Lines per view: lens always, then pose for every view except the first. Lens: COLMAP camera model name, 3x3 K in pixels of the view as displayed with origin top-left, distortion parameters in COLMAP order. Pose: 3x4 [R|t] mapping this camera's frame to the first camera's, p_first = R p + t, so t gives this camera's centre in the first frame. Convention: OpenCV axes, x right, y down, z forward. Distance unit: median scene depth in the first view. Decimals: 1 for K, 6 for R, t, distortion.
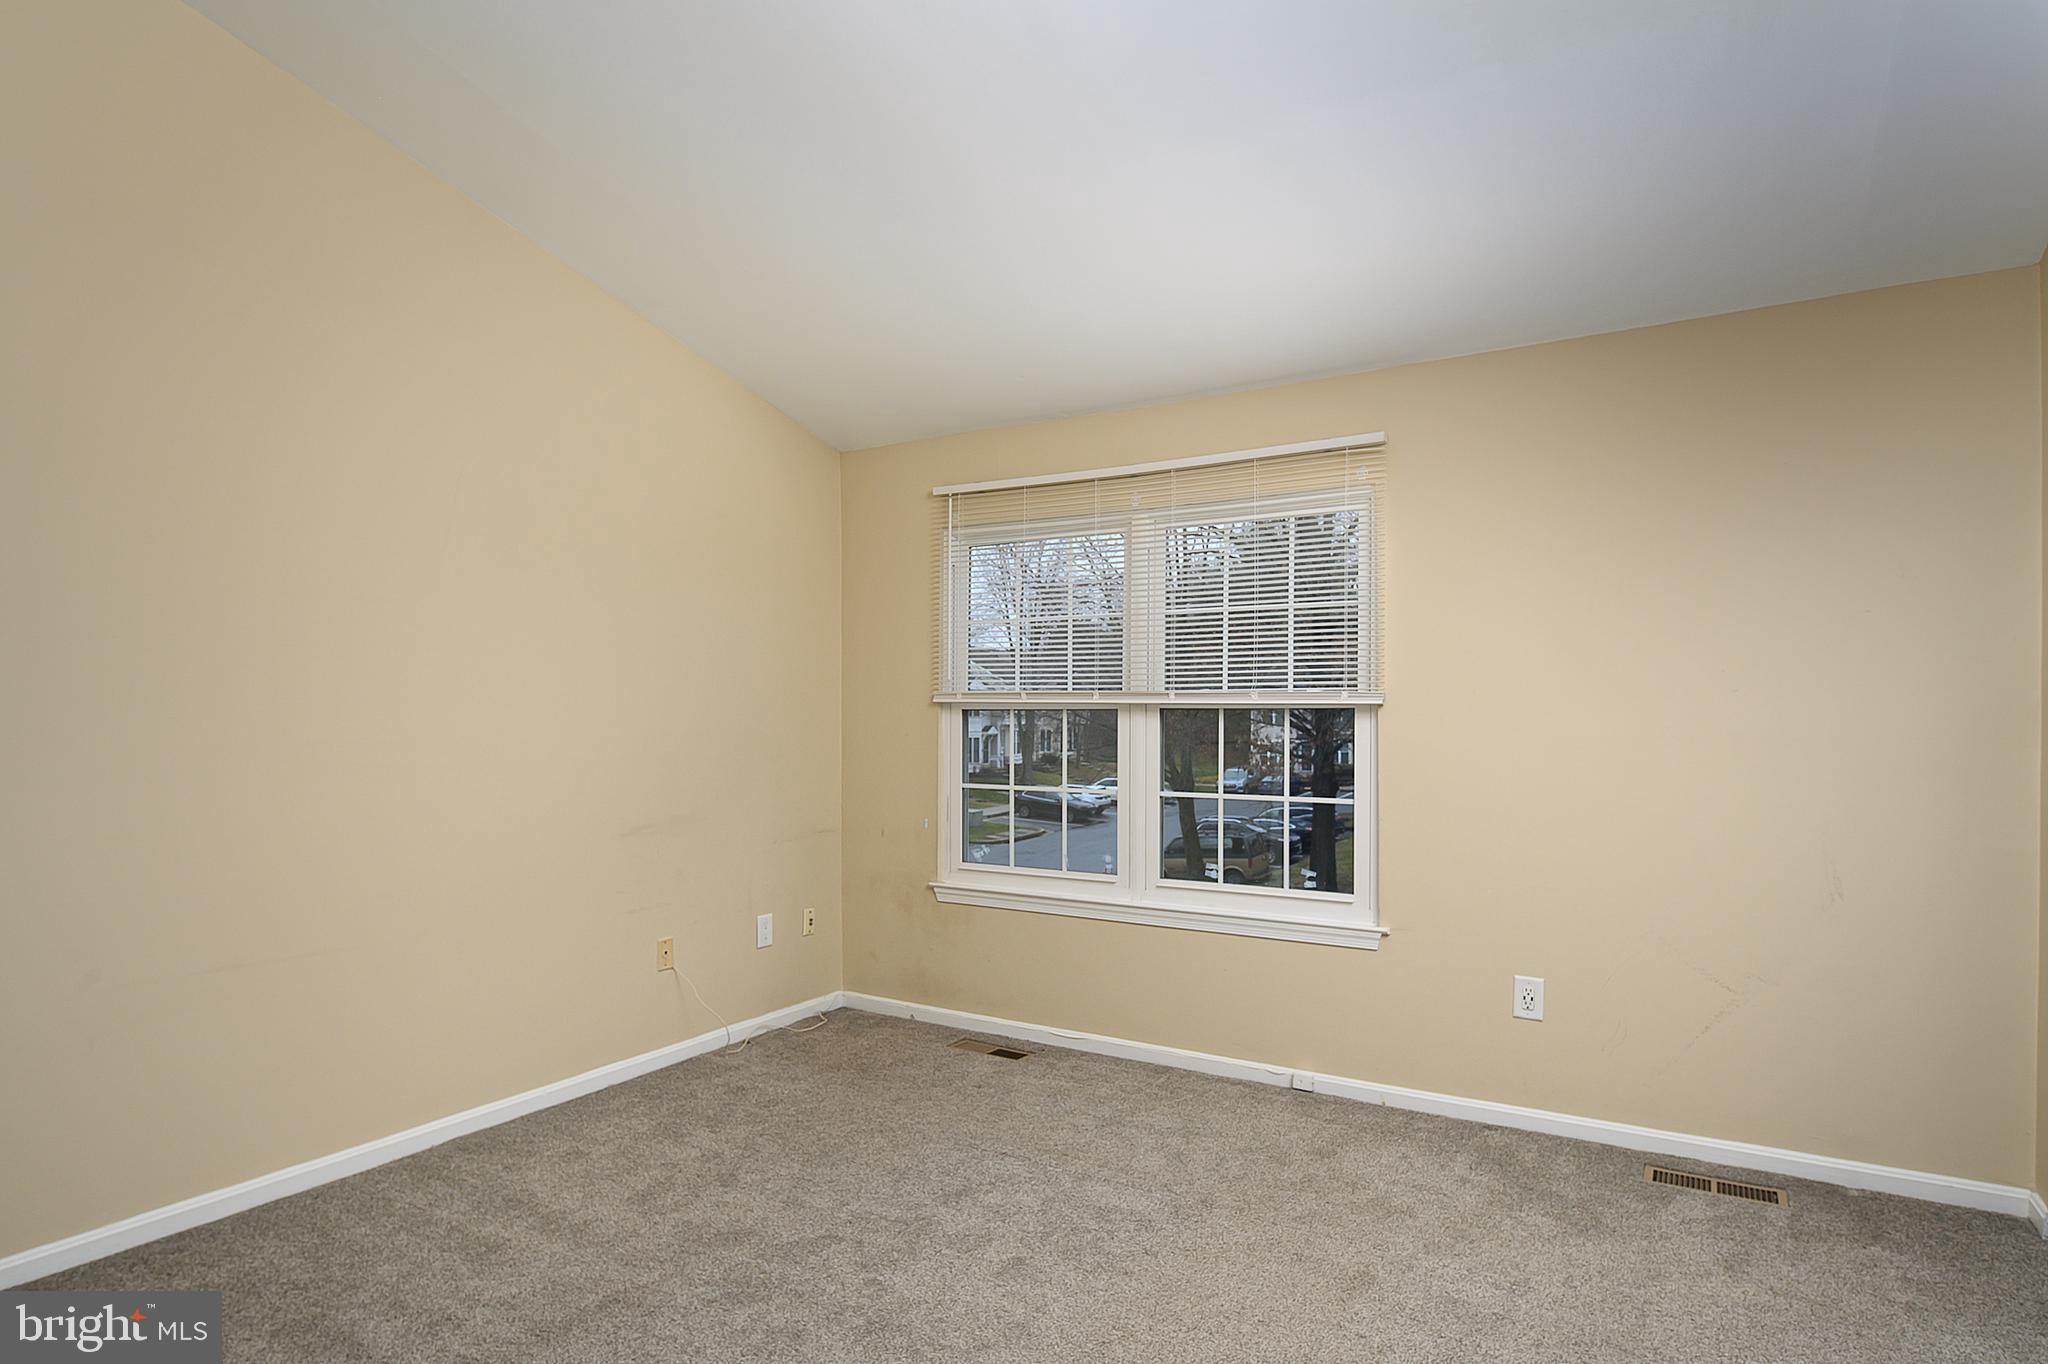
lens RADIAL K [[1128.4, 0, 1053.9], [0, 1128.4, 721.7], [0, 0, 1]] dist [0.002773, -0.006229]
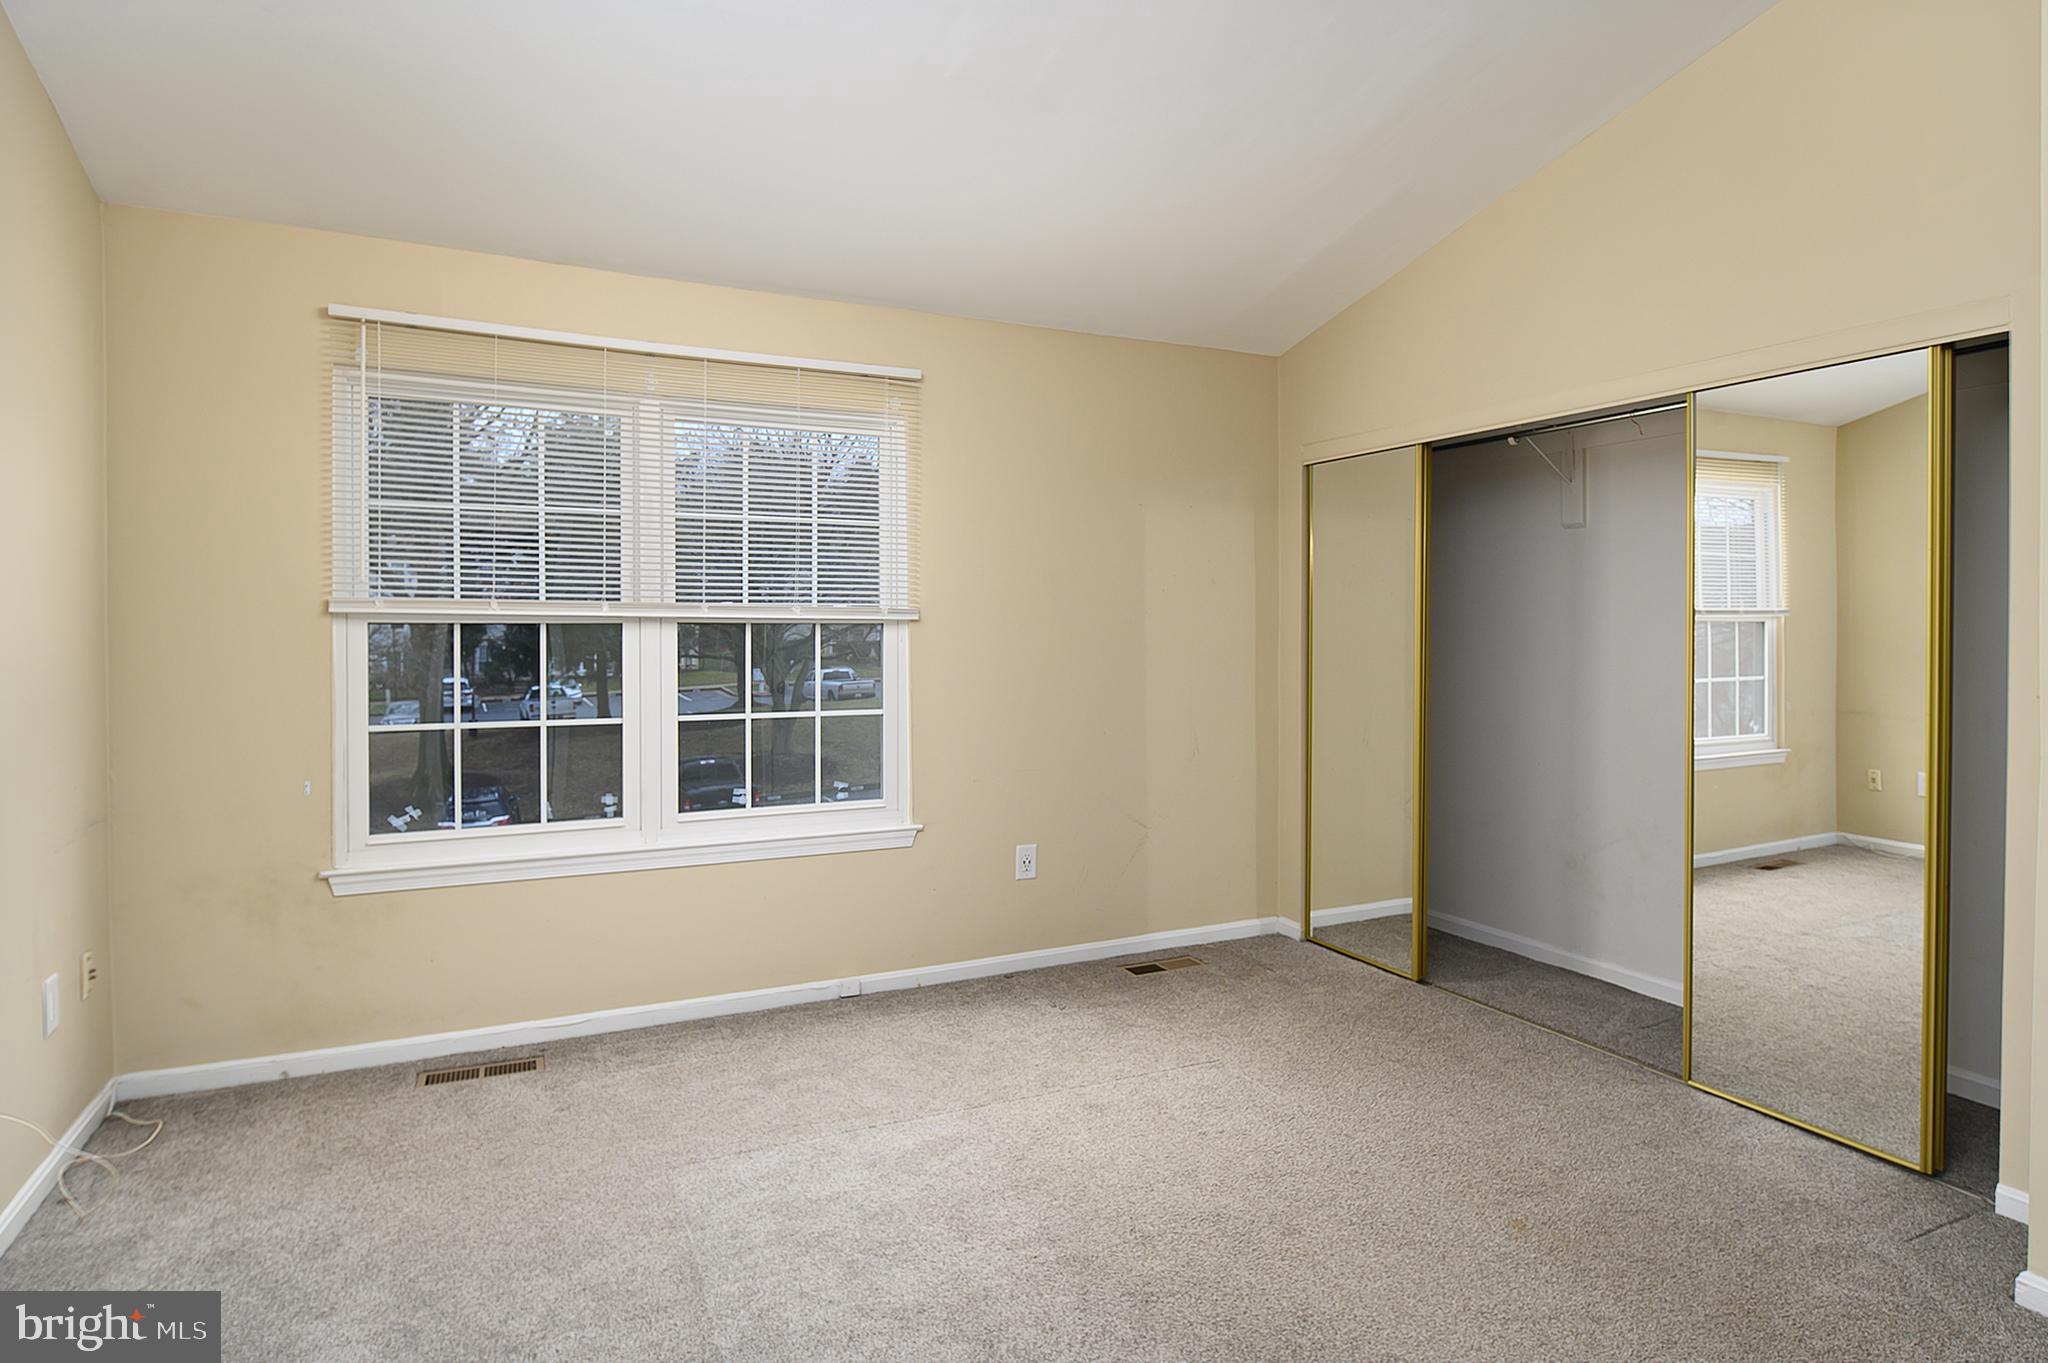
lens RADIAL K [[1128.4, 0, 970.8], [0, 1128.4, 637.5], [0, 0, 1]] dist [0.002773, -0.006229]
pose [[0.544623, -0.005846, 0.838661, -0.523653], [0.004732, 0.999981, 0.003898, -0.002280], [-0.838668, 0.001845, 0.544640, 0.318283]]
